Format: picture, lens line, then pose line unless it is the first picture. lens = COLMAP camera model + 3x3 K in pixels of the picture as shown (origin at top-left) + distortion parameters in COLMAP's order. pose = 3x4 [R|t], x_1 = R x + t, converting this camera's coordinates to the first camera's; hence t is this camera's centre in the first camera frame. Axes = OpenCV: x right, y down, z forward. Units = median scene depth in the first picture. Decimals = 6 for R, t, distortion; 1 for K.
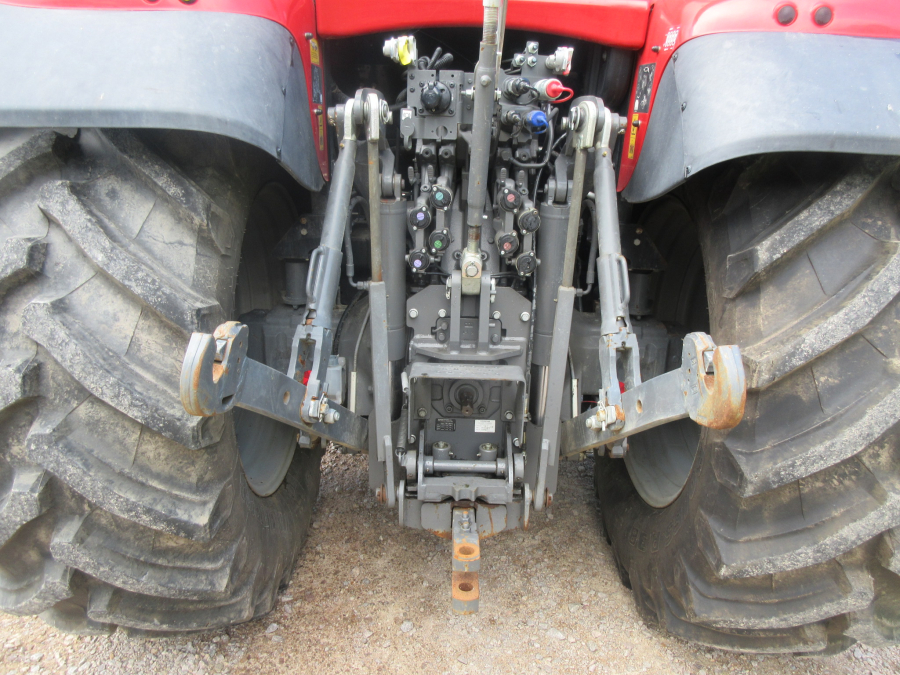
lens RADIAL K [[671.5, 0, 449.2], [0, 671.5, 335.2], [0, 0, 1]] dist [0.003618, -0.006548]
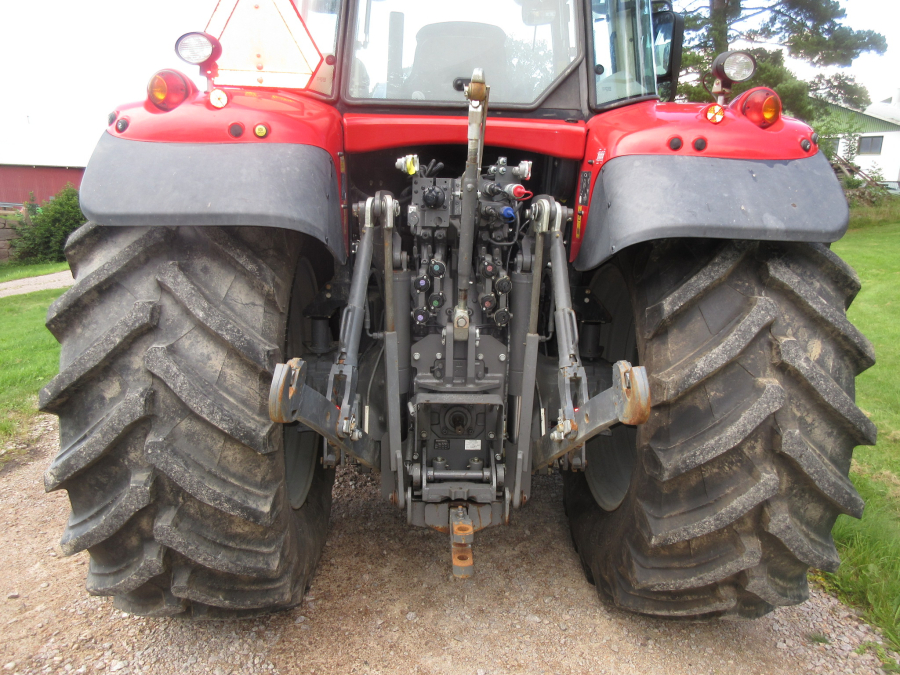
lens RADIAL K [[671.5, 0, 450.9], [0, 671.5, 338.7], [0, 0, 1]] dist [0.003618, -0.006548]
pose [[0.999195, -0.014122, 0.037552, -0.039981], [0.017370, 0.996002, -0.087623, 0.054991], [-0.036164, 0.088205, 0.995446, -0.341030]]
